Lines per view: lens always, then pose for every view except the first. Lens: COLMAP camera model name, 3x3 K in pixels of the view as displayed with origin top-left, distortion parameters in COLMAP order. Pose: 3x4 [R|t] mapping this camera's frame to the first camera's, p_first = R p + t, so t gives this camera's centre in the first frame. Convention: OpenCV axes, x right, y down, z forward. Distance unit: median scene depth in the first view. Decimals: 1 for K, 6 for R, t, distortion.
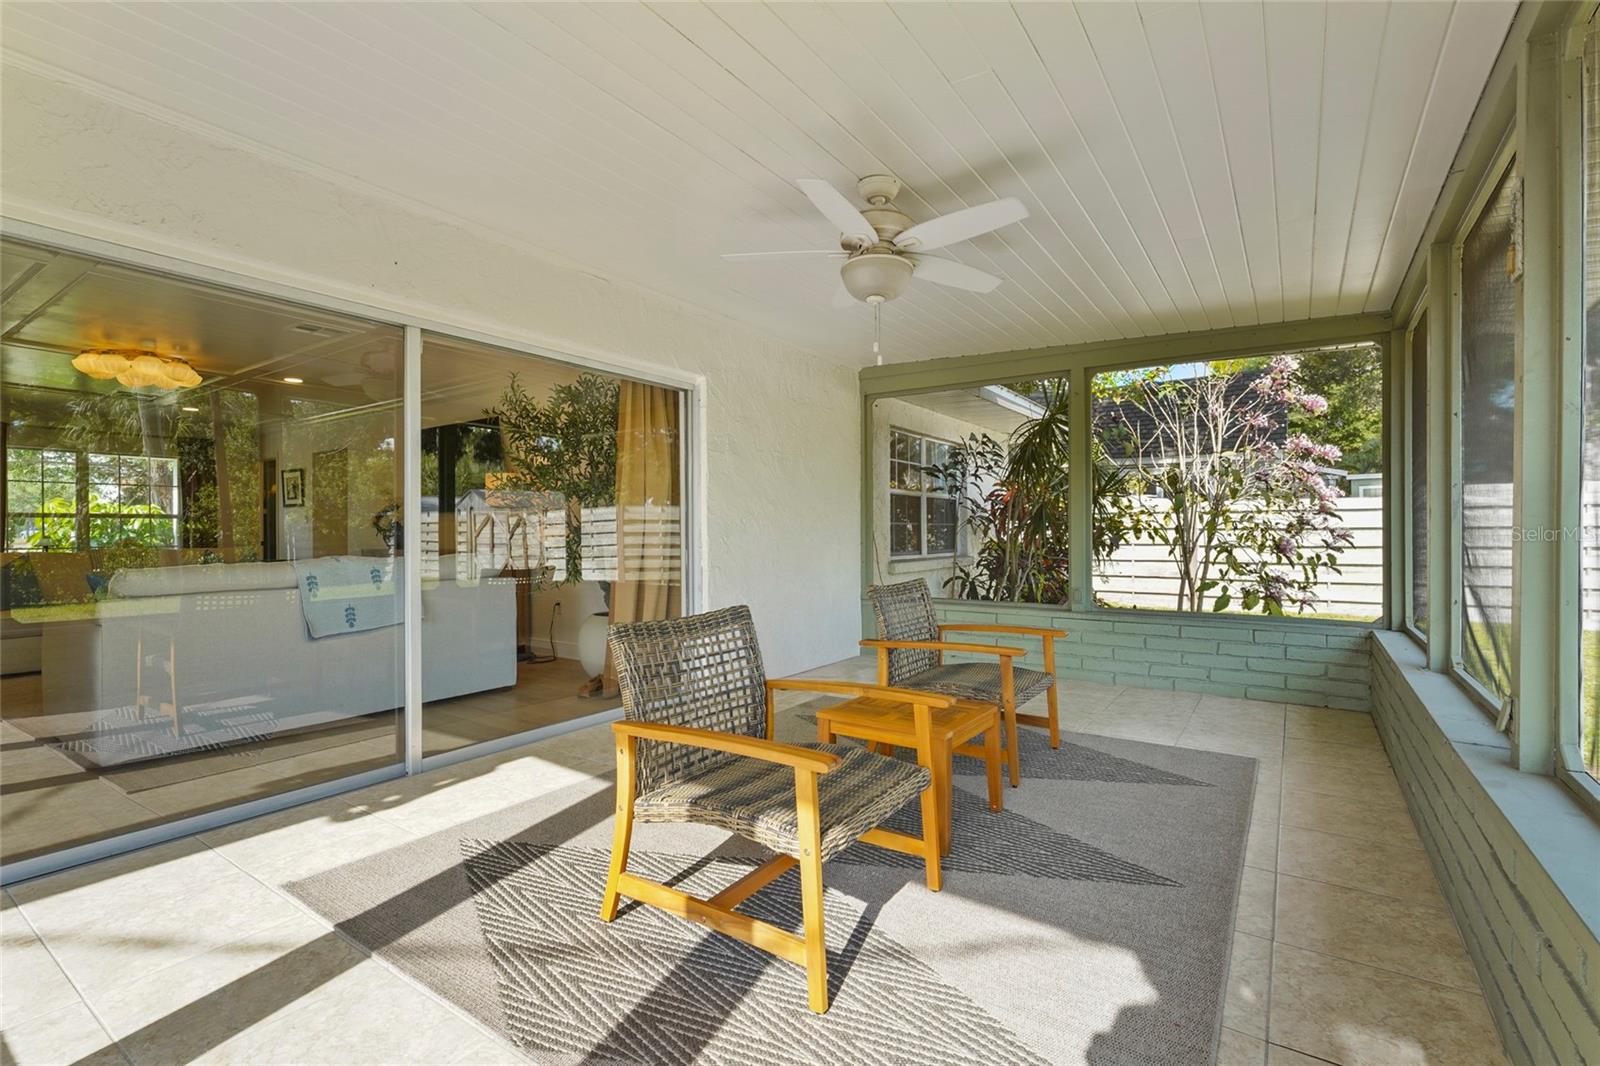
lens RADIAL K [[720.3, 0, 800.0], [0, 720.3, 533.0], [0, 0, 1]] dist [-0.000166, 0.000057]
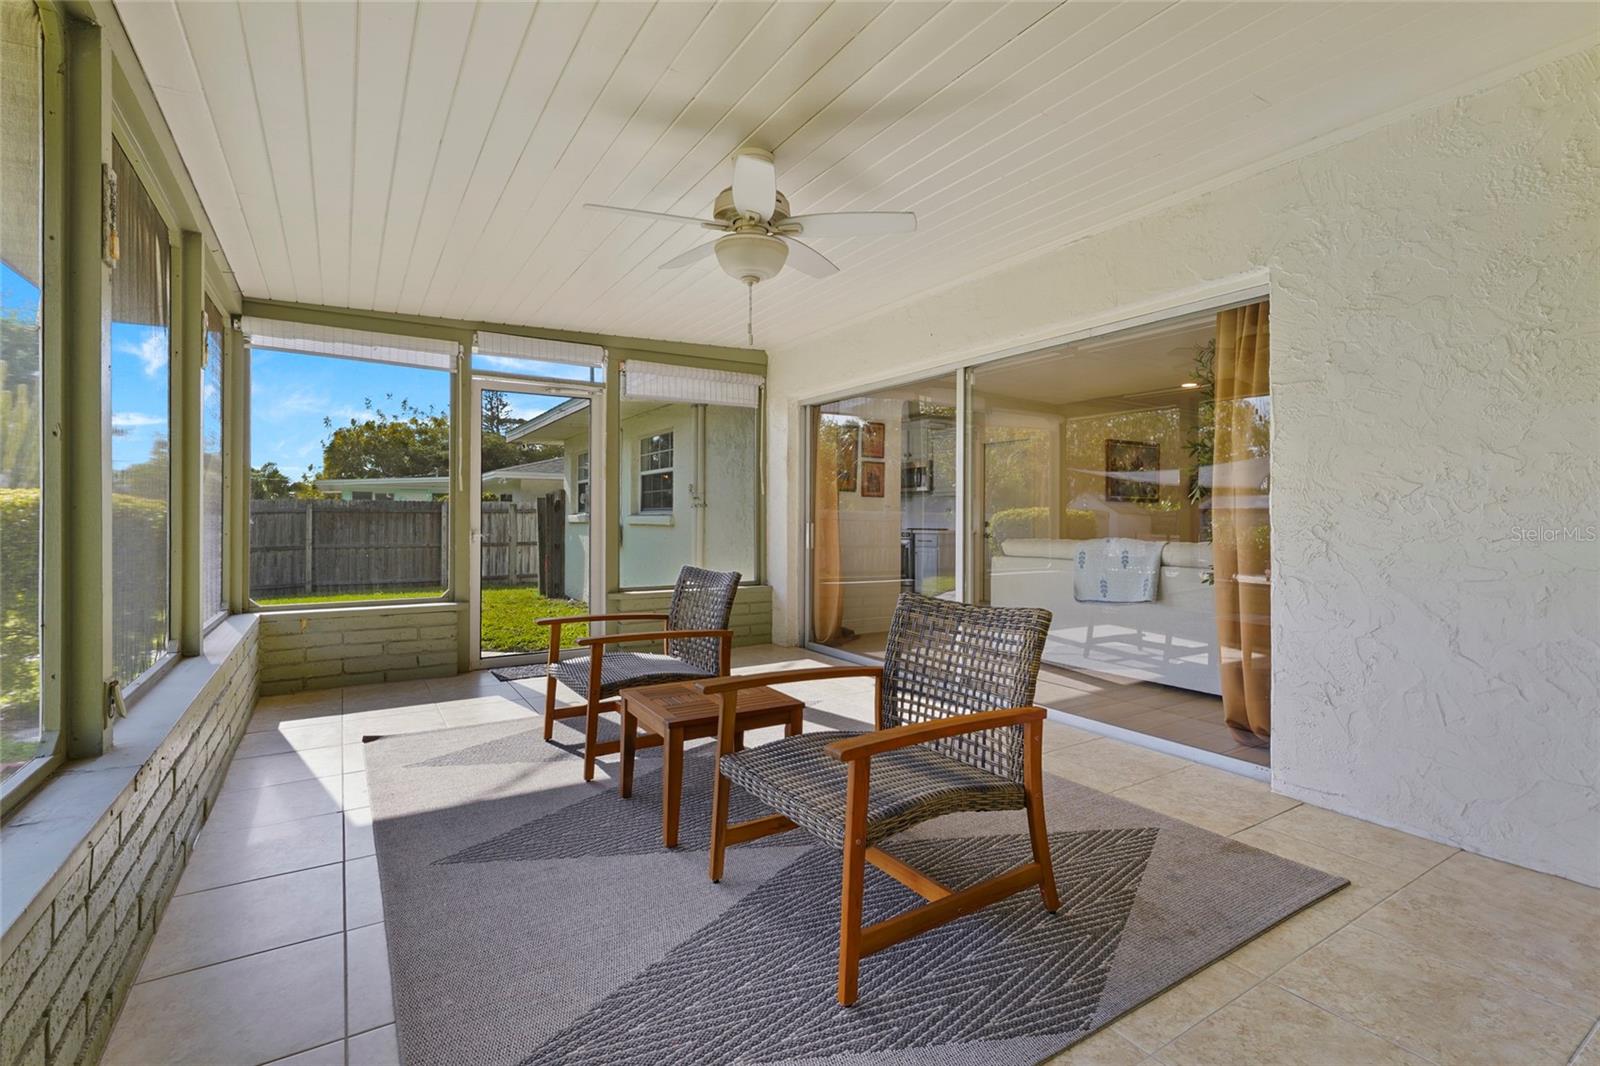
lens RADIAL K [[731.0, 0, 803.3], [0, 731.0, 525.3], [0, 0, 1]] dist [-0.002616, -0.000366]
pose [[-0.393386, 0.007410, -0.919344, 1.092198], [-0.006373, 0.999922, 0.010786, 0.001110], [0.919351, 0.010102, -0.393308, 1.617870]]
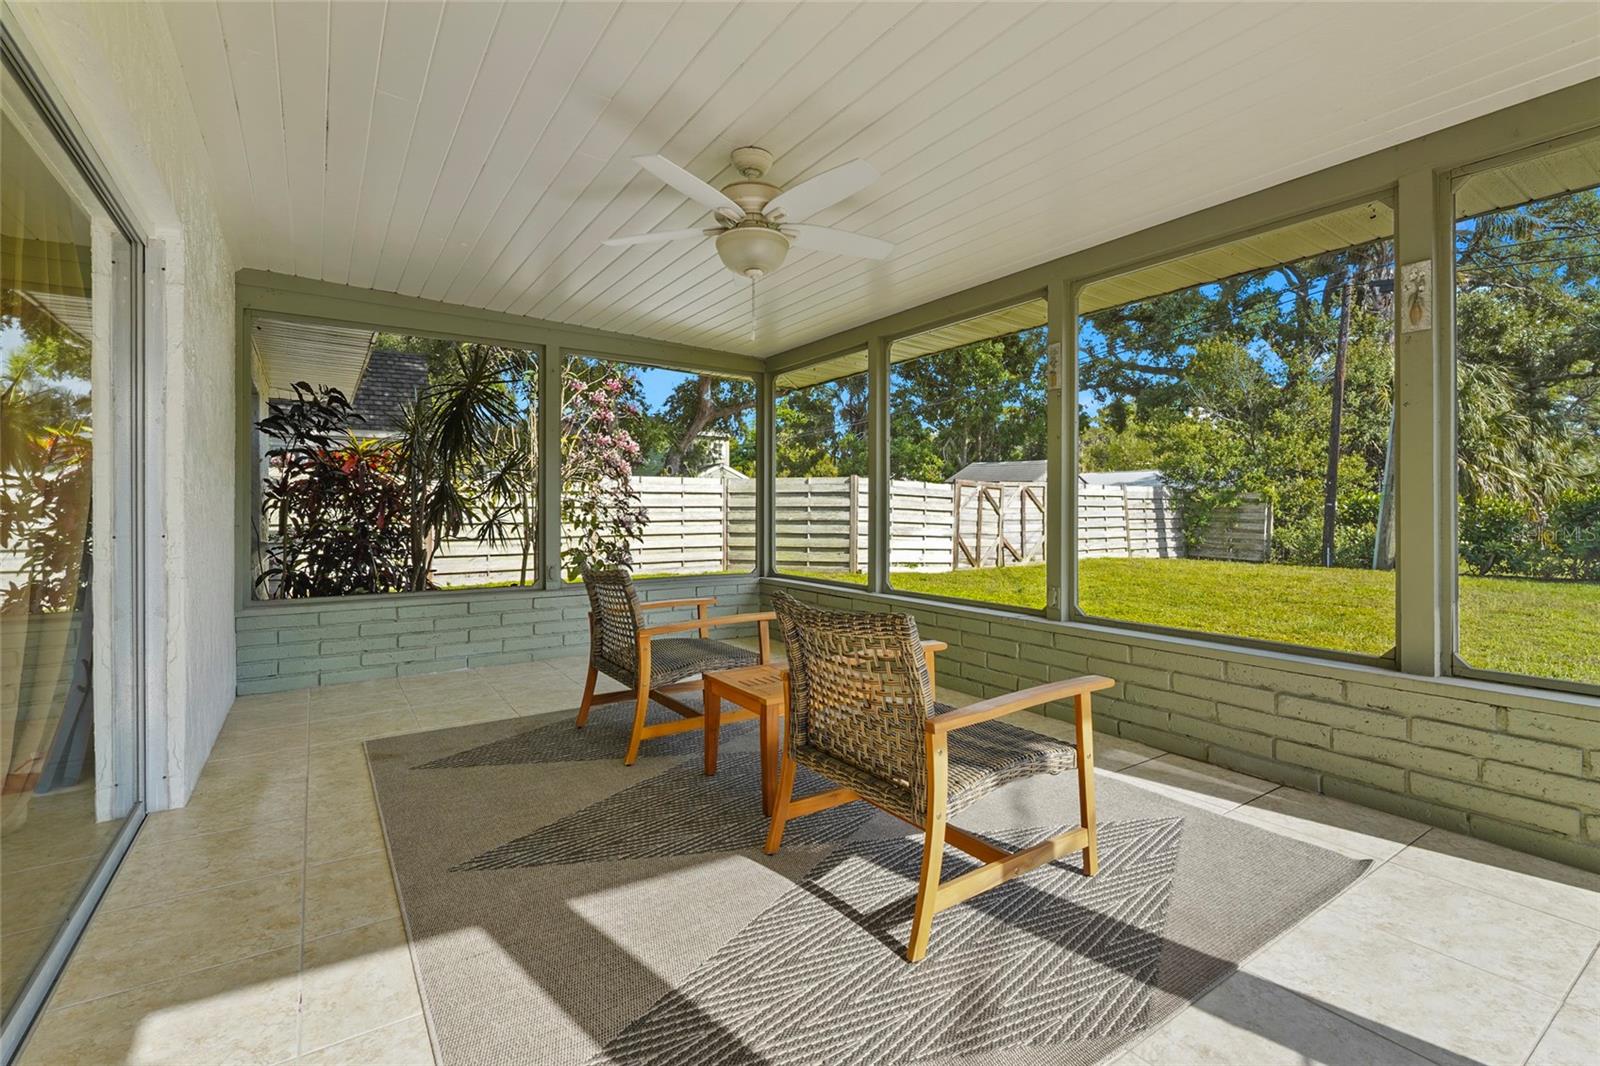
lens RADIAL K [[726.1, 0, 811.7], [0, 726.1, 507.1], [0, 0, 1]] dist [0.001480, 0.000161]
pose [[0.365146, 0.003079, 0.930945, -0.877332], [0.003208, 0.999984, -0.004566, 0.001343], [-0.930945, 0.004654, 0.365130, 0.624000]]
